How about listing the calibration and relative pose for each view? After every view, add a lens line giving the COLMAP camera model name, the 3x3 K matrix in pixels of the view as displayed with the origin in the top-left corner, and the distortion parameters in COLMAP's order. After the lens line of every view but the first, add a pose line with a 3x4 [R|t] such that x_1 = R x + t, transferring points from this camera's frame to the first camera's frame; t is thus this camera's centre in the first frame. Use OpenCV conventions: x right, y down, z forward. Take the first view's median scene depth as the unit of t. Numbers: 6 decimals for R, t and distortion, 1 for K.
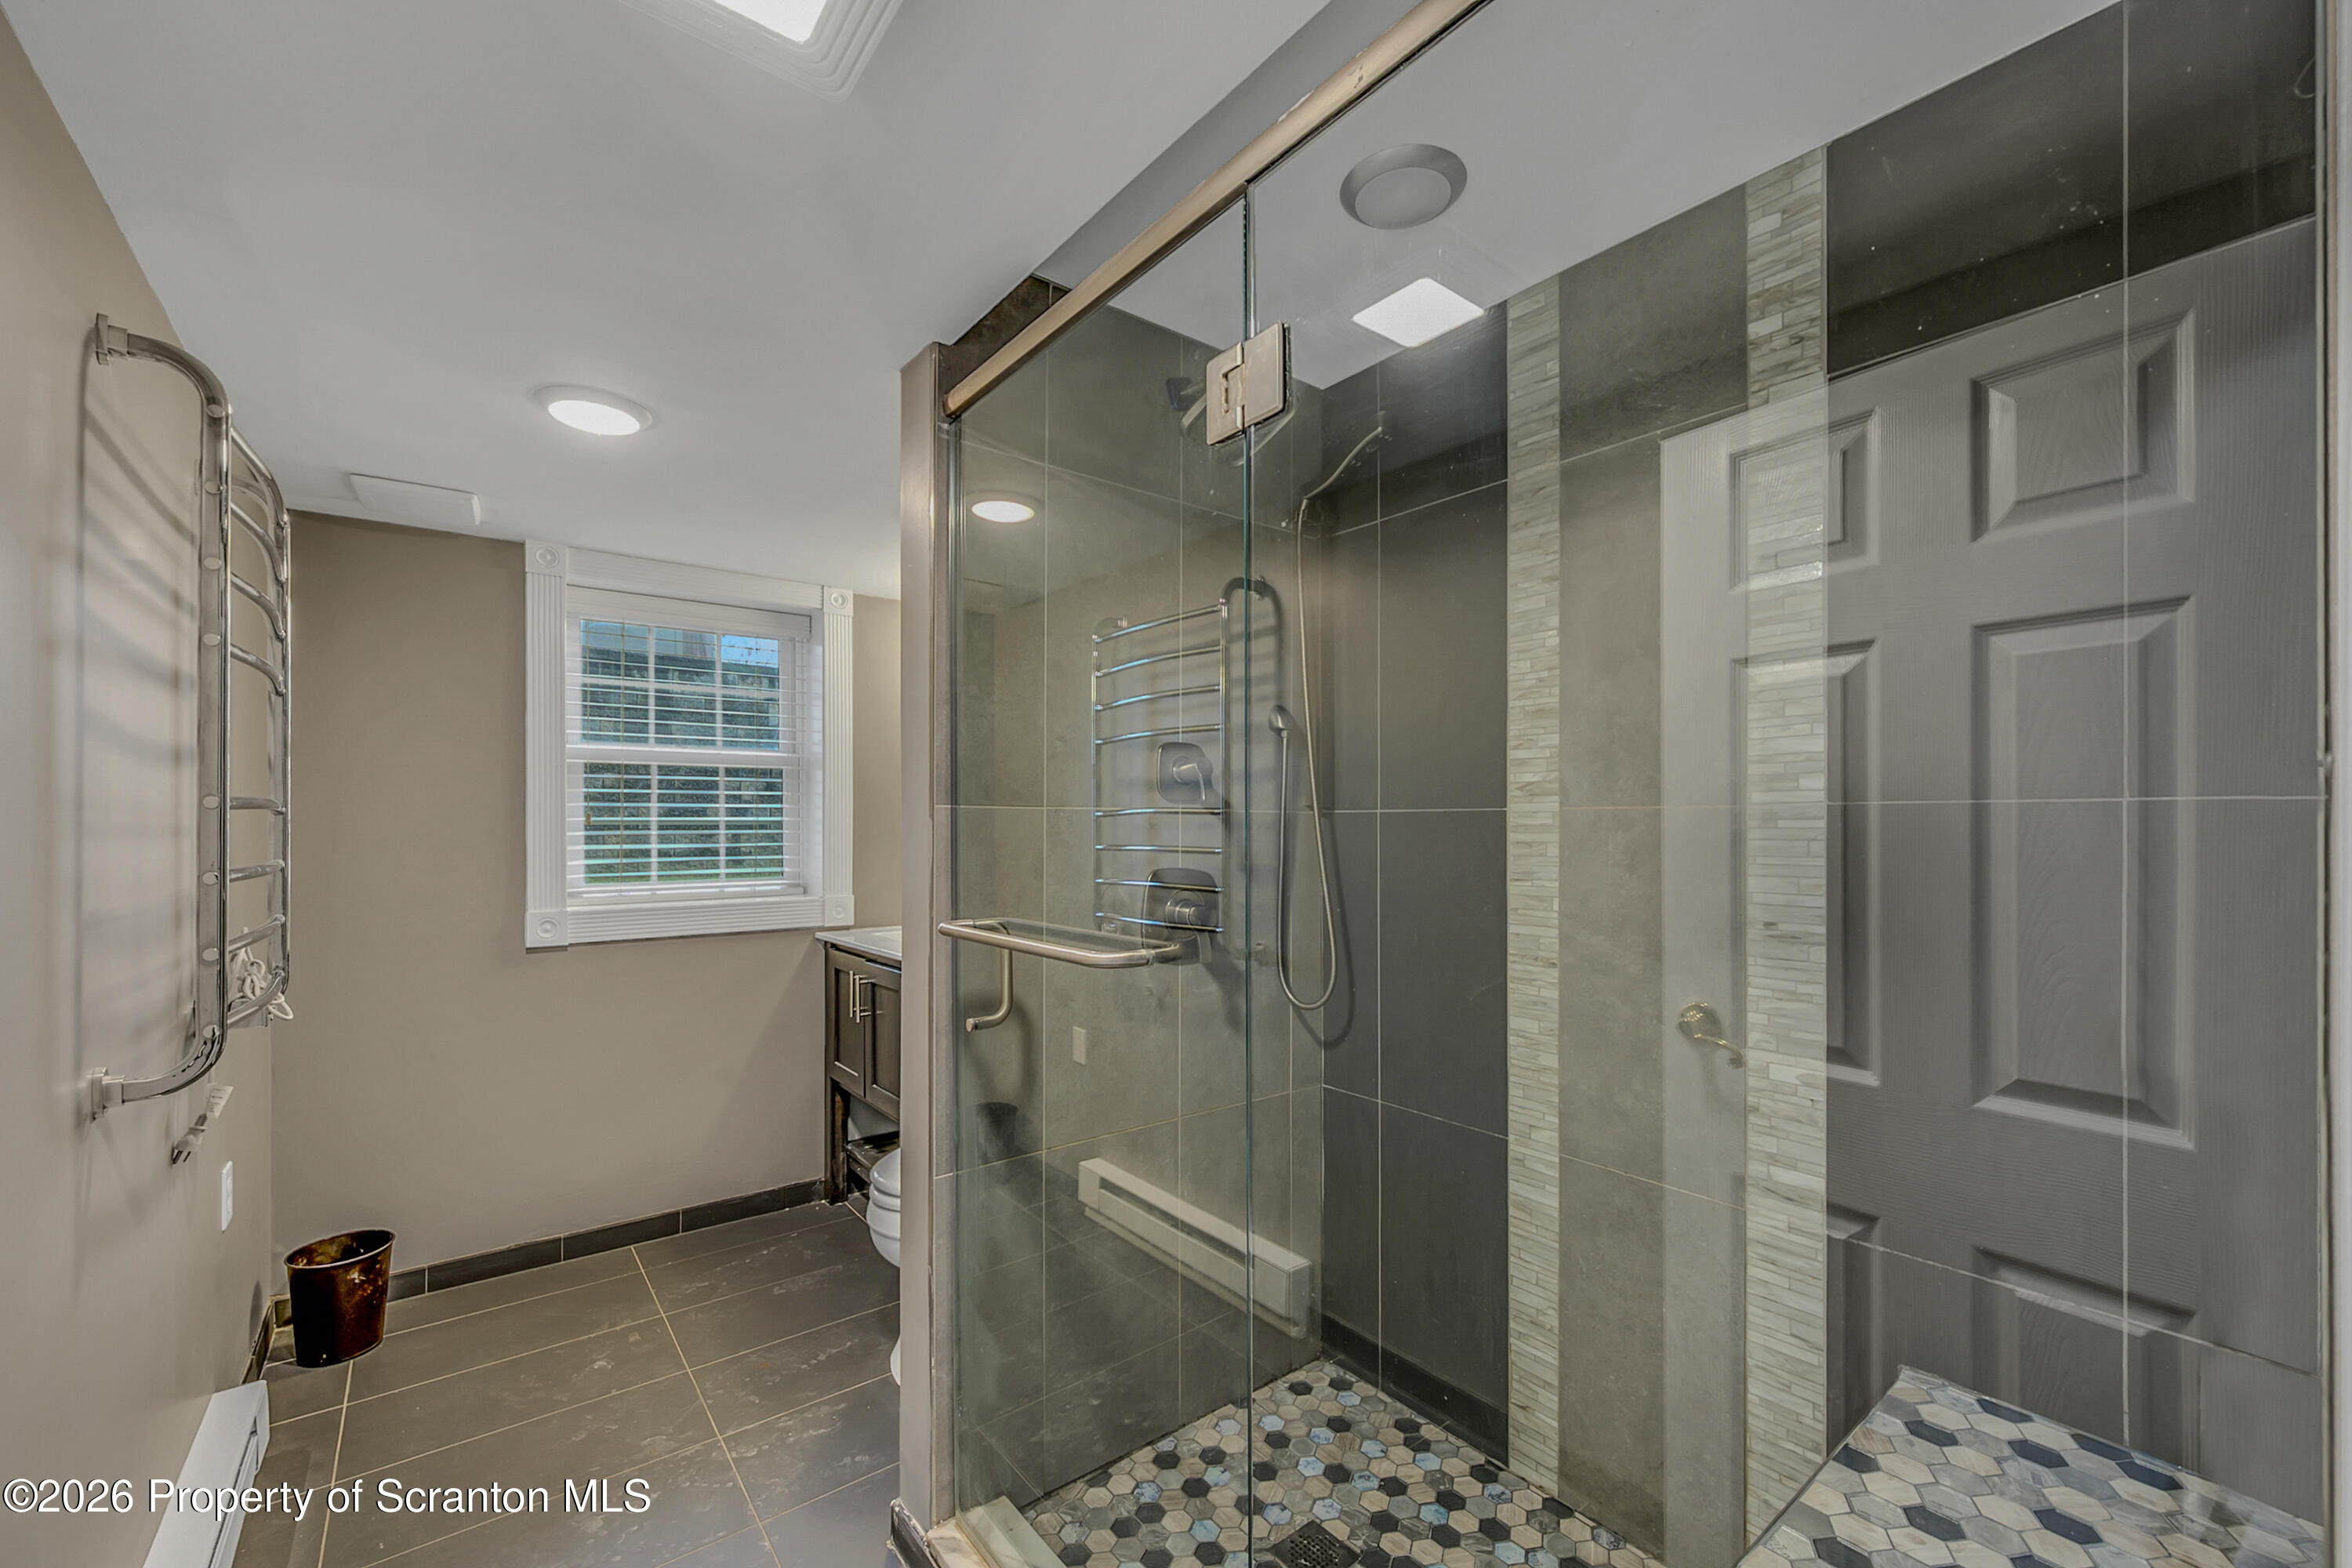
lens RADIAL K [[928.1, 0, 1169.6], [0, 928.1, 813.4], [0, 0, 1]] dist [-0.003803, 0.004033]
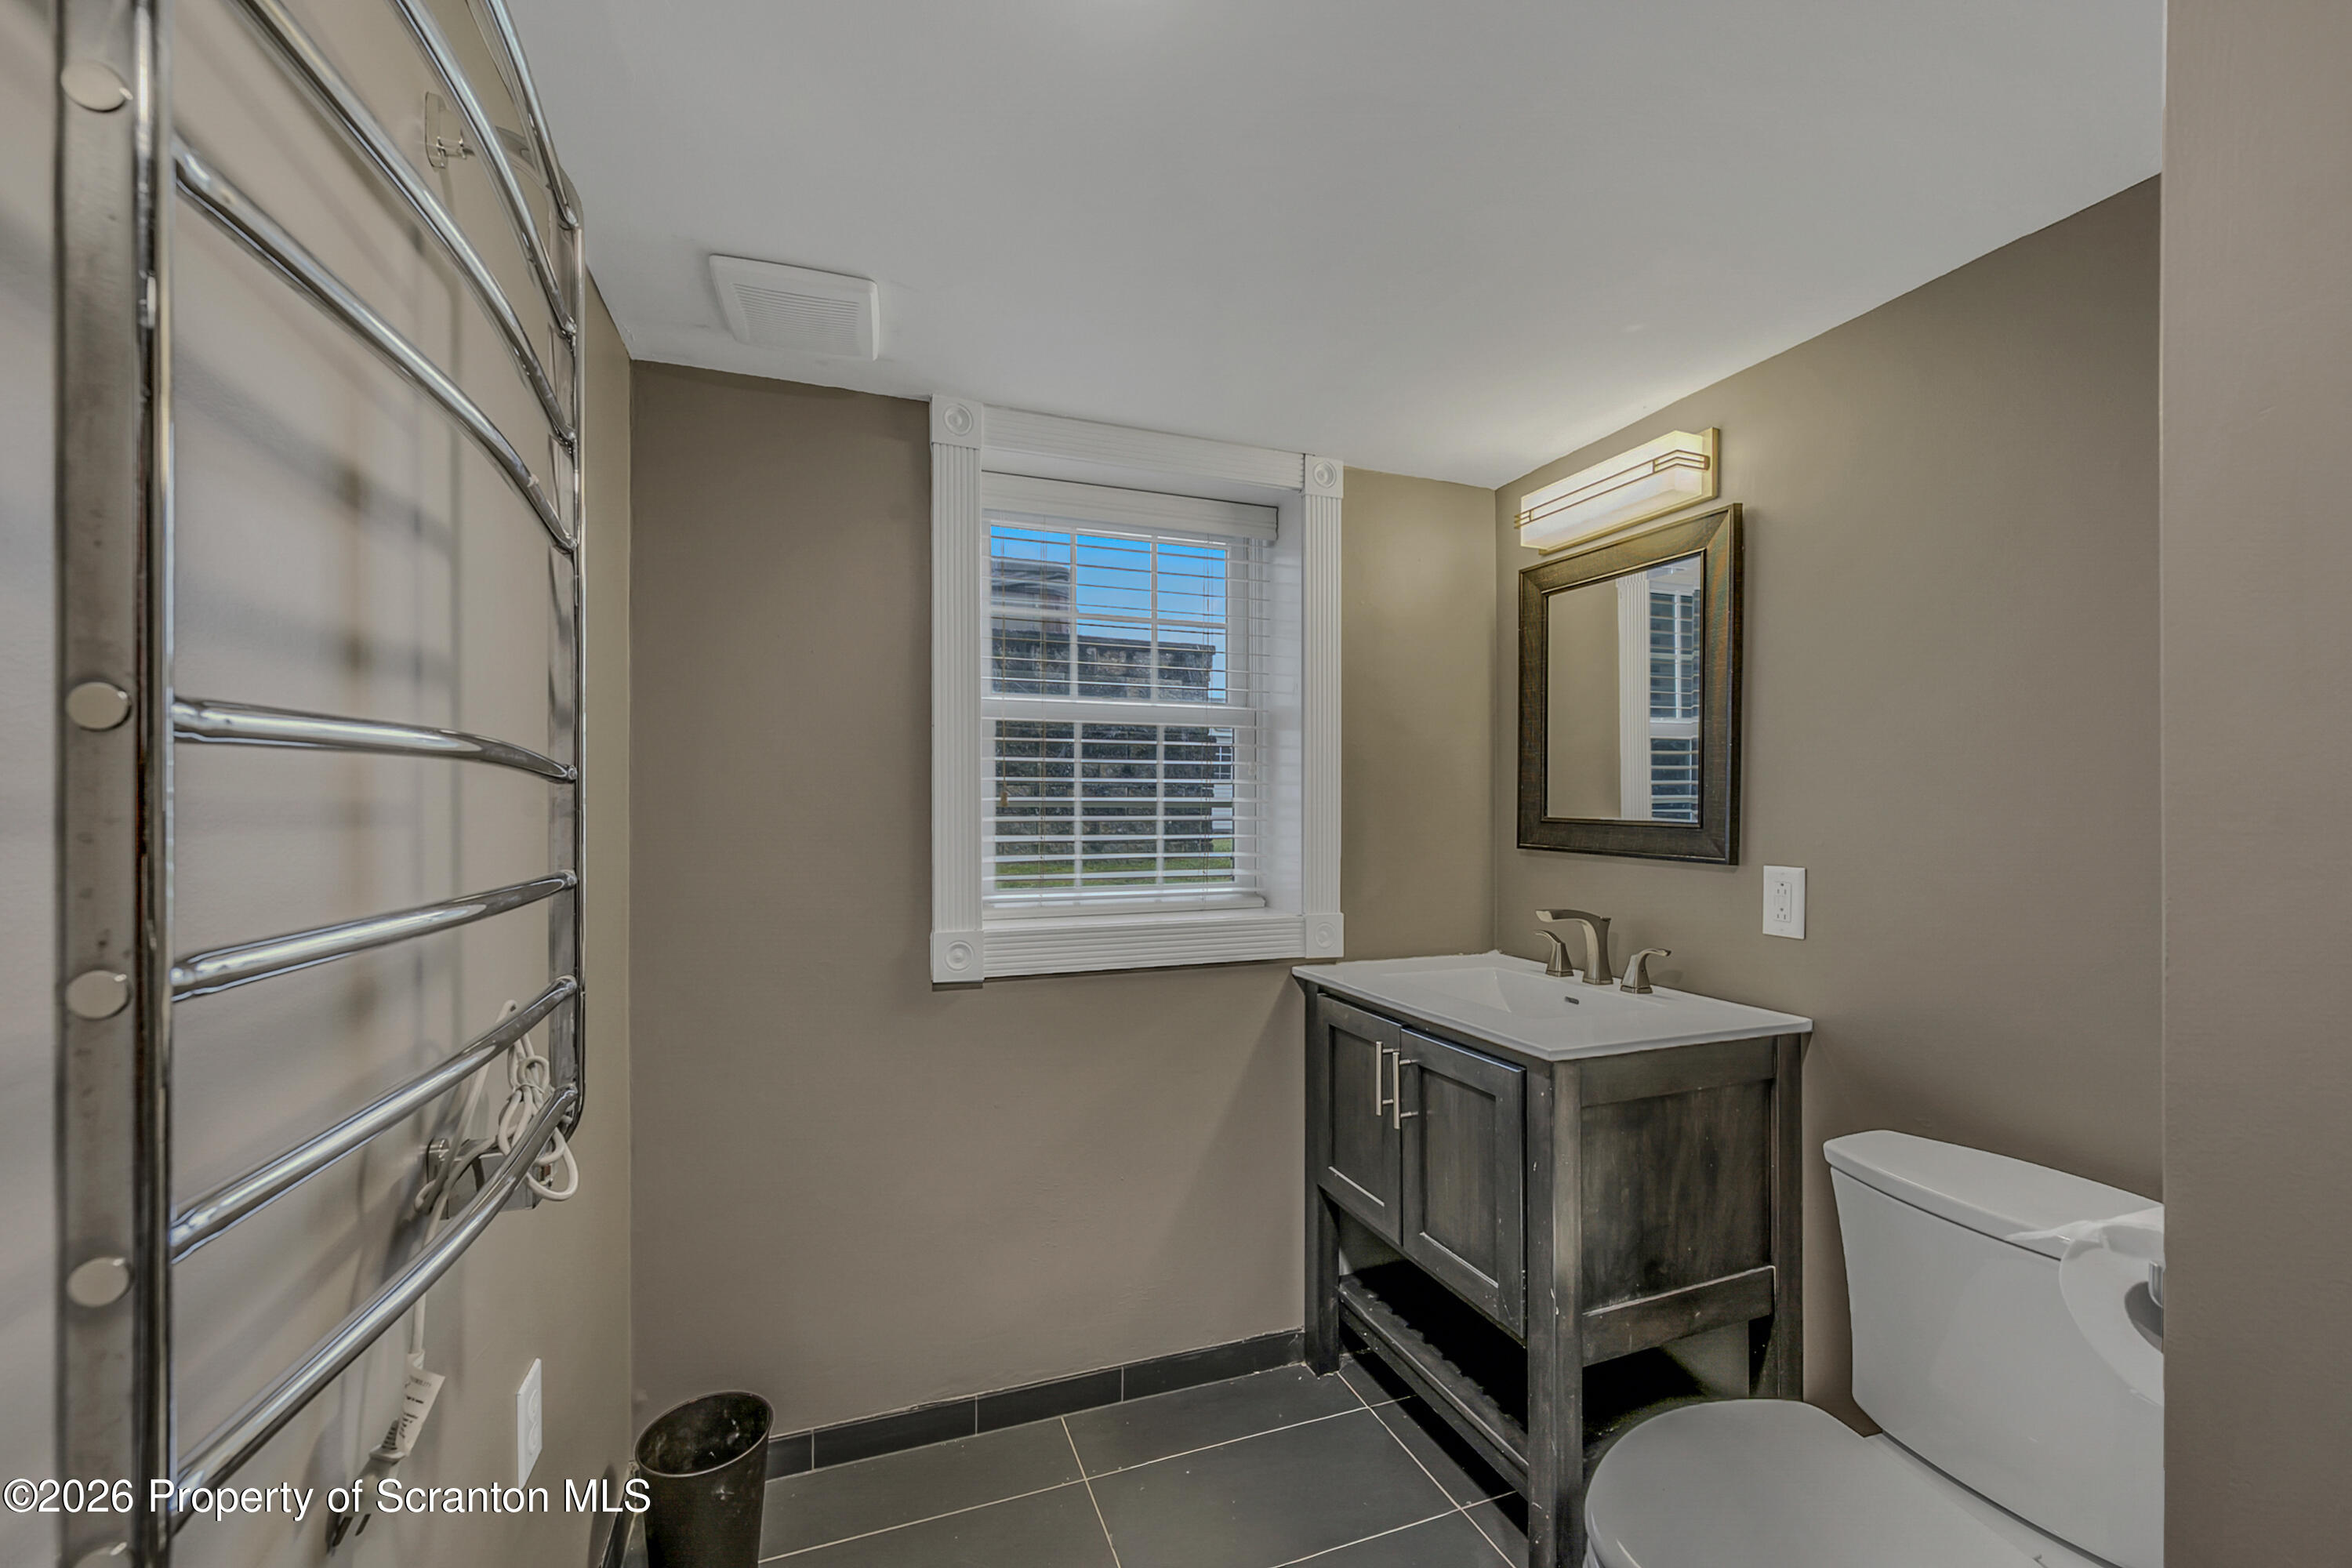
lens RADIAL K [[928.1, 0, 1176.1], [0, 928.1, 801.0], [0, 0, 1]] dist [-0.003803, 0.004033]
pose [[0.952187, 0.001475, -0.305514, -0.274385], [-0.000458, 0.999994, 0.003399, 0.004971], [0.305517, -0.003097, 0.952182, 0.351484]]
